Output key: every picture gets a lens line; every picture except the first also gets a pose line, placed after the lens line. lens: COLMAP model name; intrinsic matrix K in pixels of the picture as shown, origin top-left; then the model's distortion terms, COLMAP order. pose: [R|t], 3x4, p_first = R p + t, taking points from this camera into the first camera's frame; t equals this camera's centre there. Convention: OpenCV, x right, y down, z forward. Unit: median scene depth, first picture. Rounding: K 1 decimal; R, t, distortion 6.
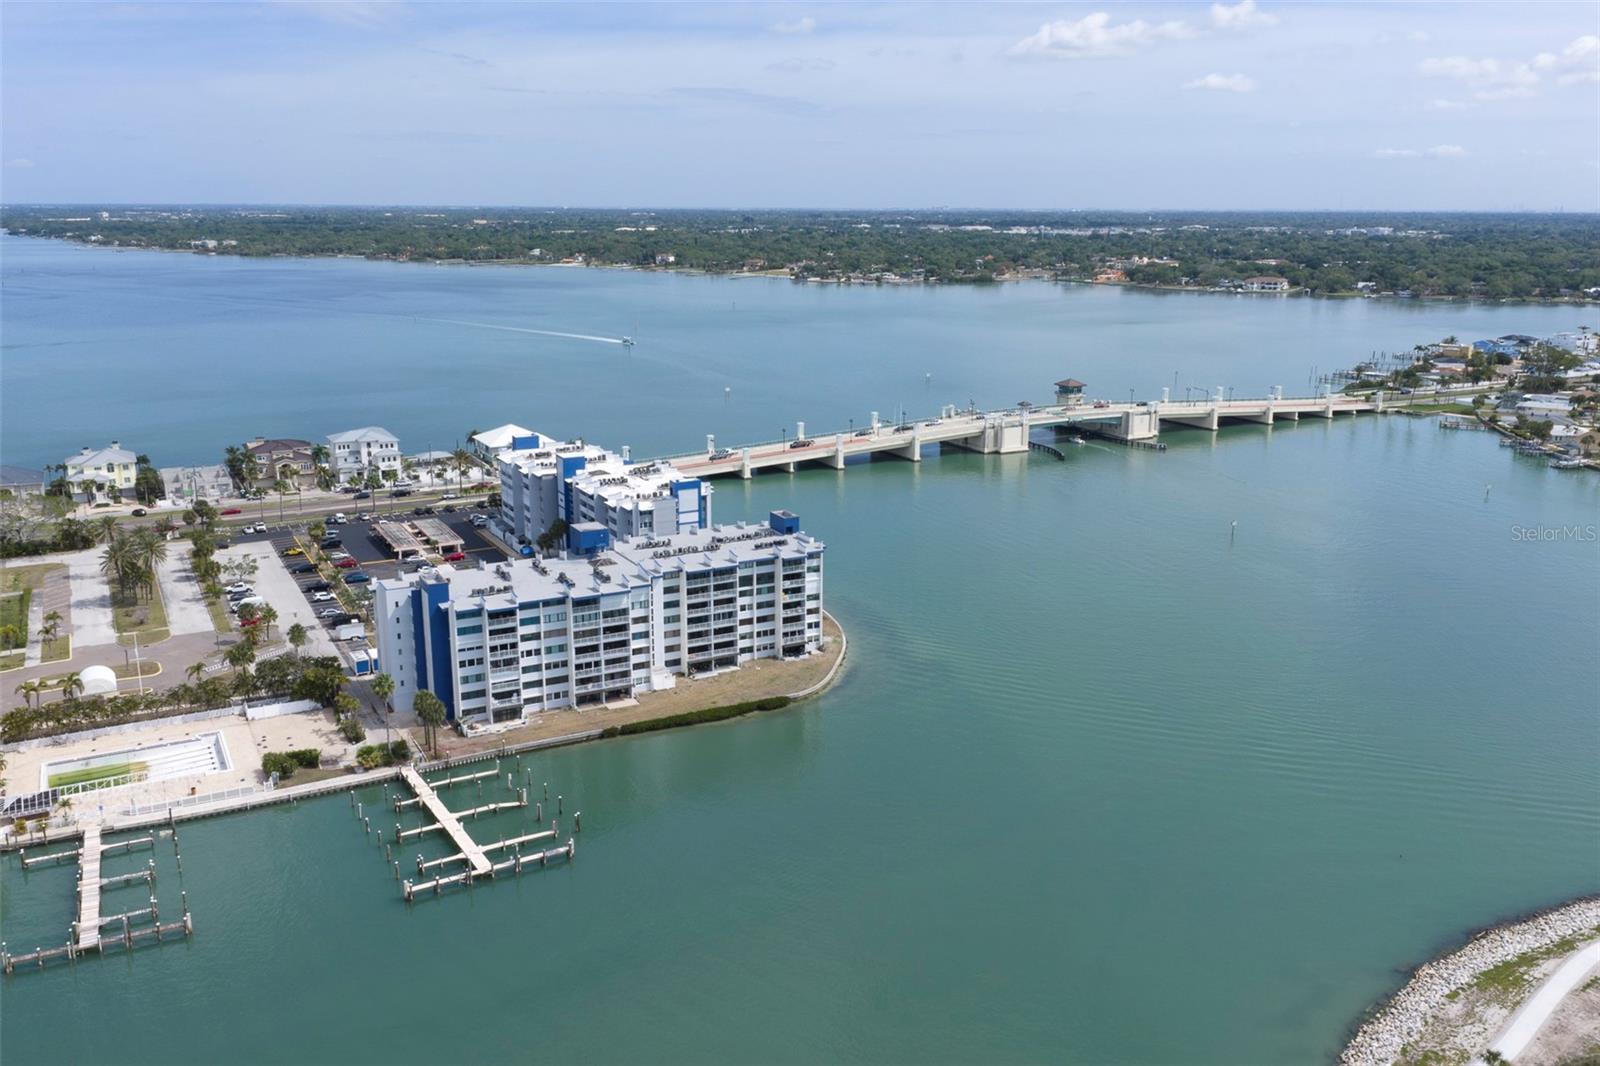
lens RADIAL K [[1289.9, 0, 805.1], [0, 1289.9, 536.6], [0, 0, 1]] dist [0.013935, -0.007266]
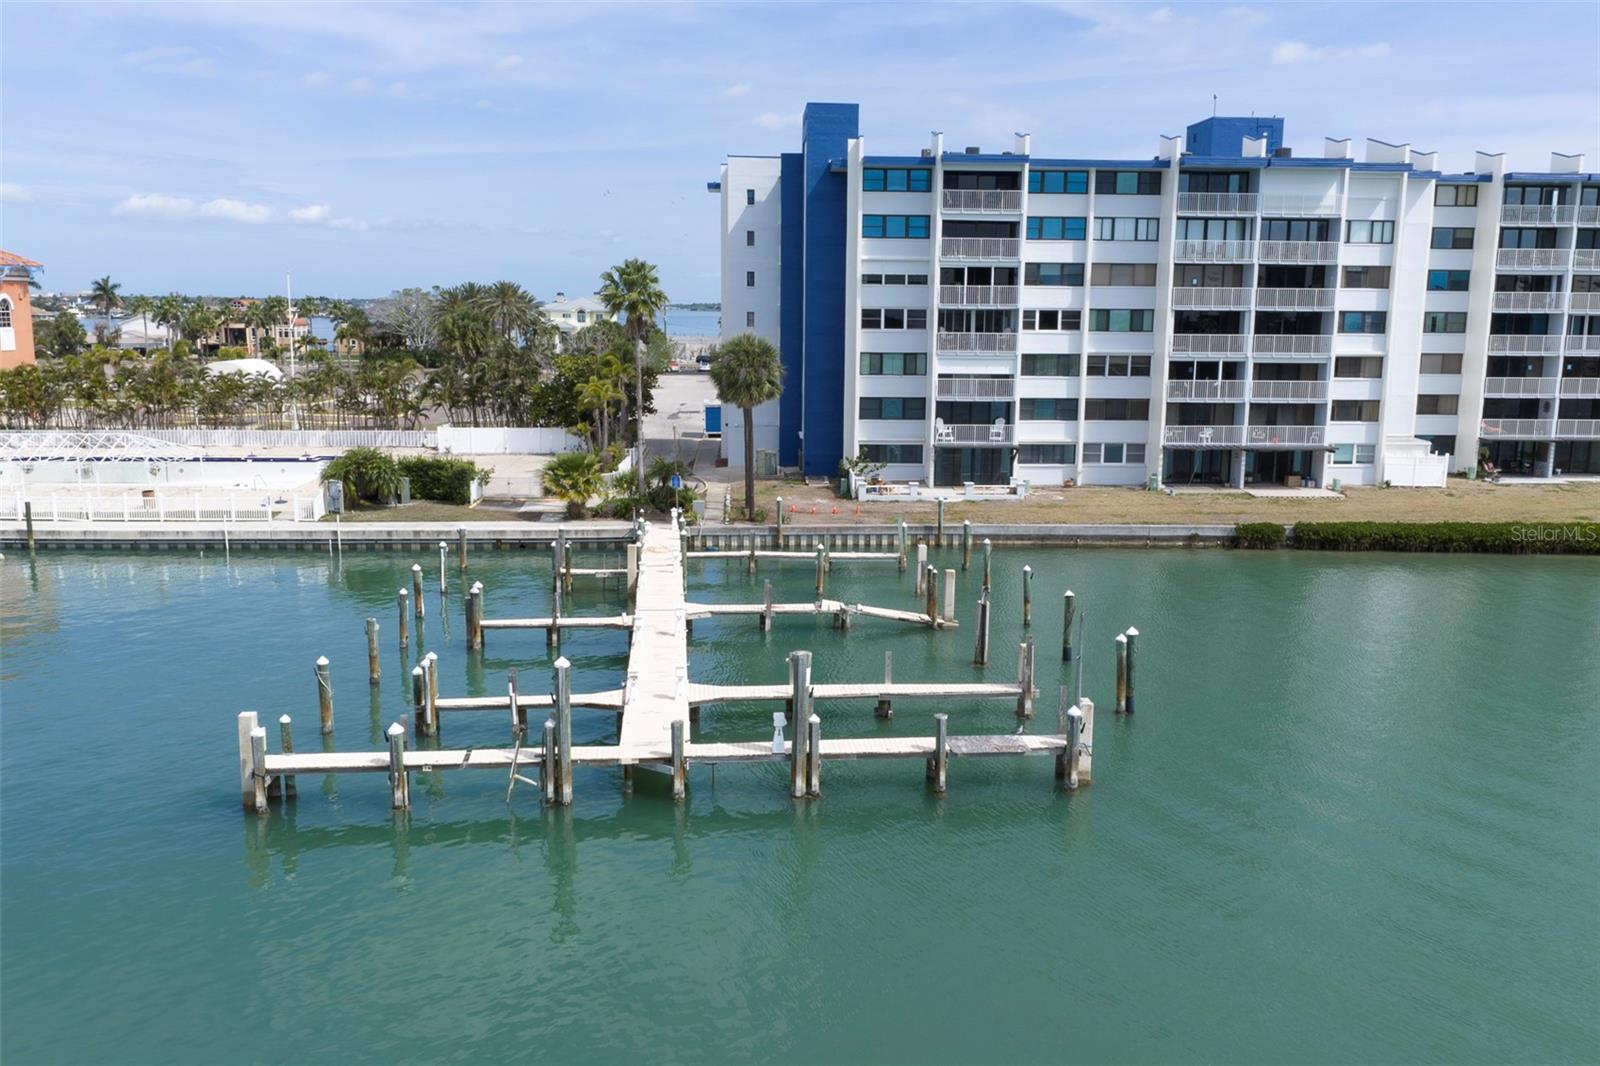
lens RADIAL K [[1289.9, 0, 805.1], [0, 1289.9, 536.6], [0, 0, 1]] dist [0.013935, -0.007266]
pose [[0.893694, 0.076745, -0.442065, -0.104610], [-0.109173, 0.992847, -0.048343, 0.175382], [0.435193, 0.091466, 0.895679, 0.627935]]
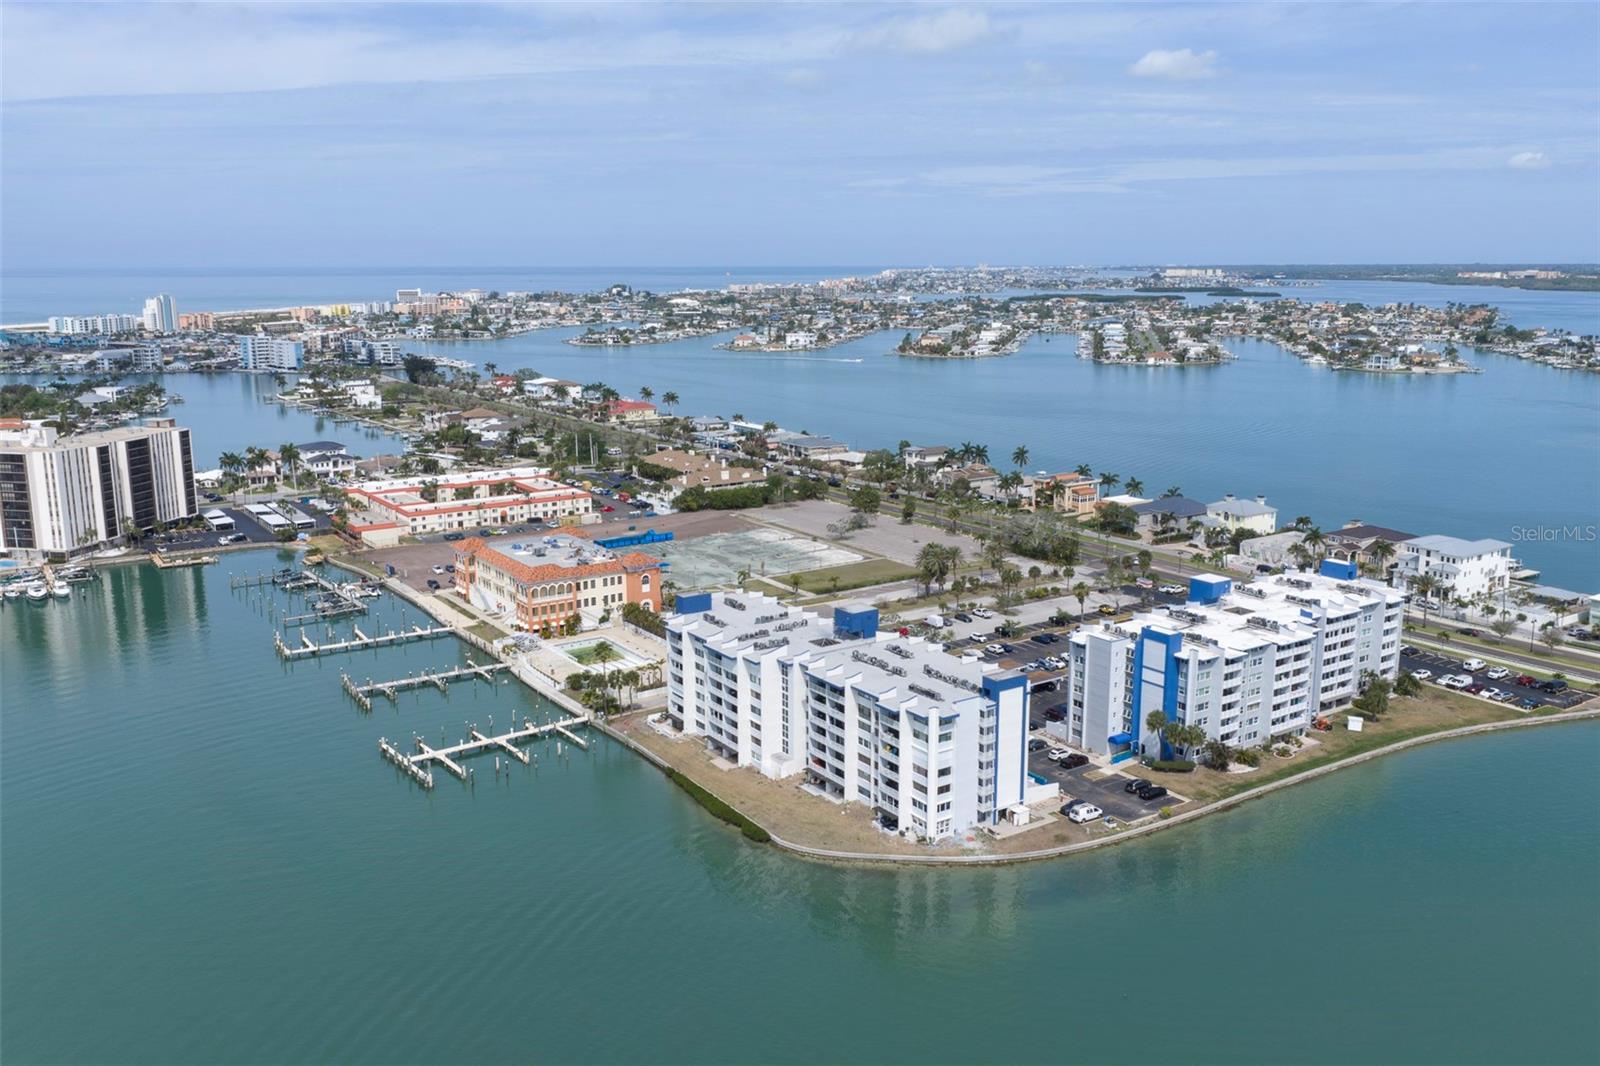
lens RADIAL K [[1289.9, 0, 805.1], [0, 1289.9, 536.6], [0, 0, 1]] dist [0.013935, -0.007266]
pose [[0.105798, 0.196695, -0.974740, 0.837170], [-0.240971, 0.956095, 0.166778, -0.232207], [0.964749, 0.217239, 0.148551, 0.879024]]
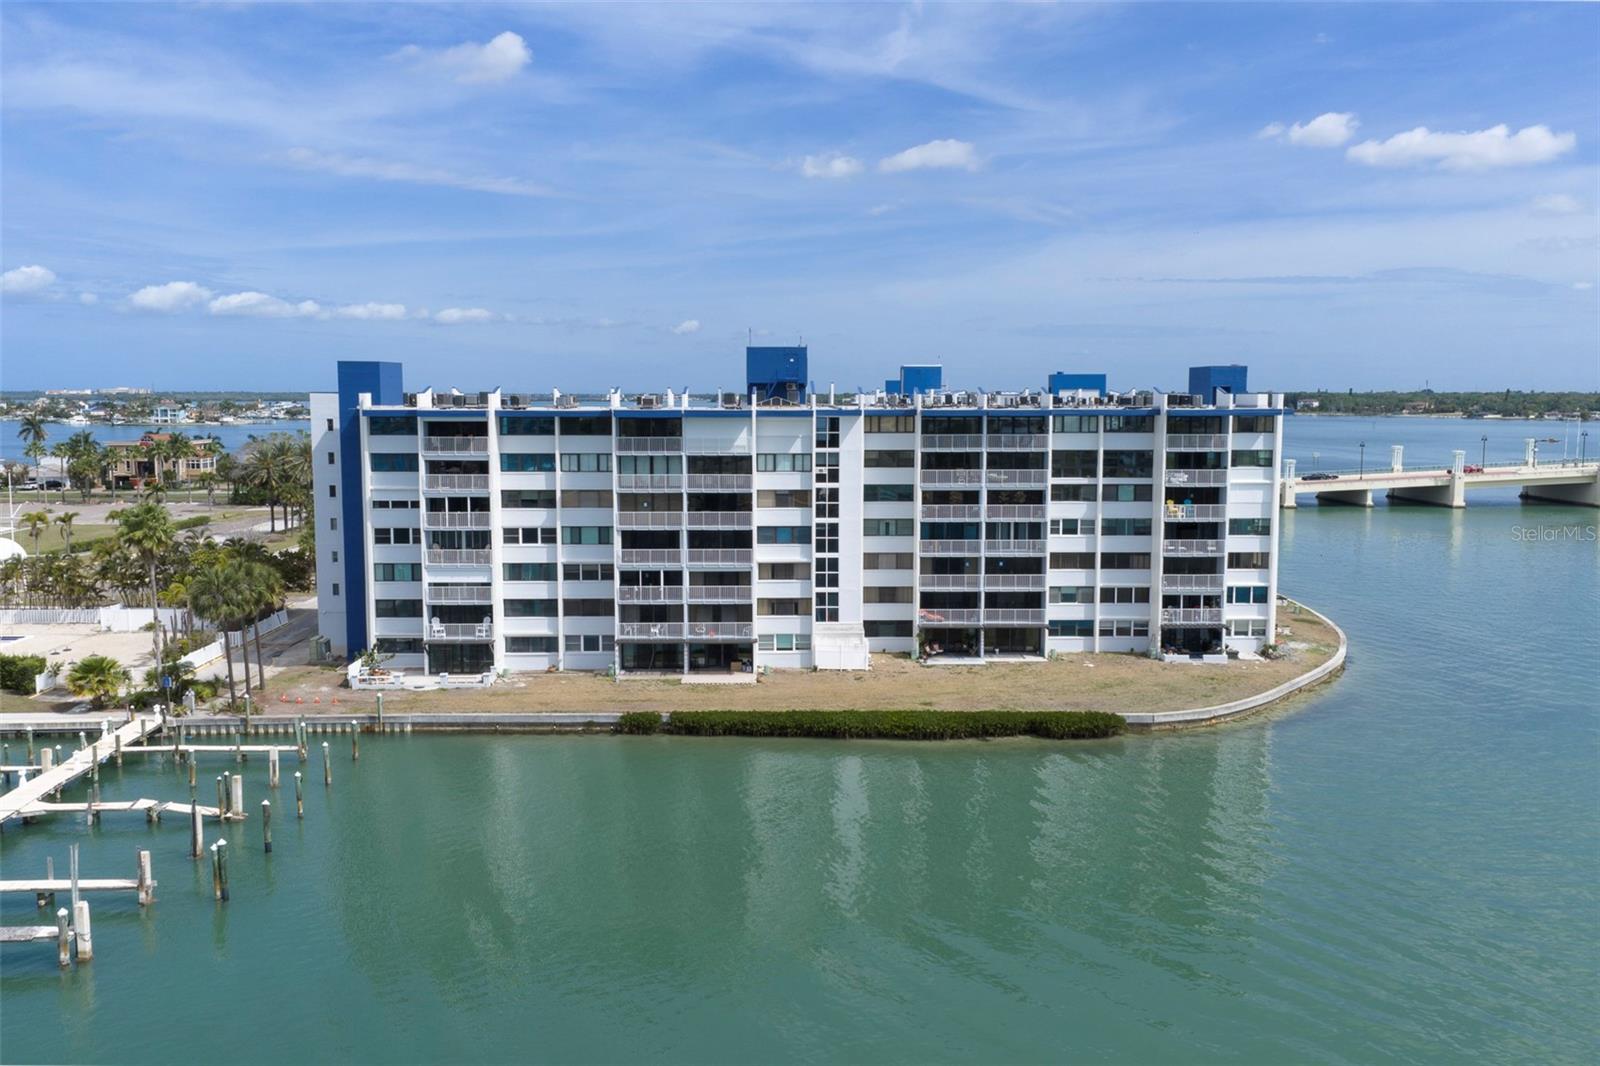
lens RADIAL K [[1283.6, 0, 780.3], [0, 1283.6, 535.6], [0, 0, 1]] dist [0.010108, -0.002950]
pose [[0.885841, 0.038261, -0.462409, 0.073595], [-0.105228, 0.987193, -0.119902, 0.133020], [0.451900, 0.154873, 0.878522, 0.629404]]
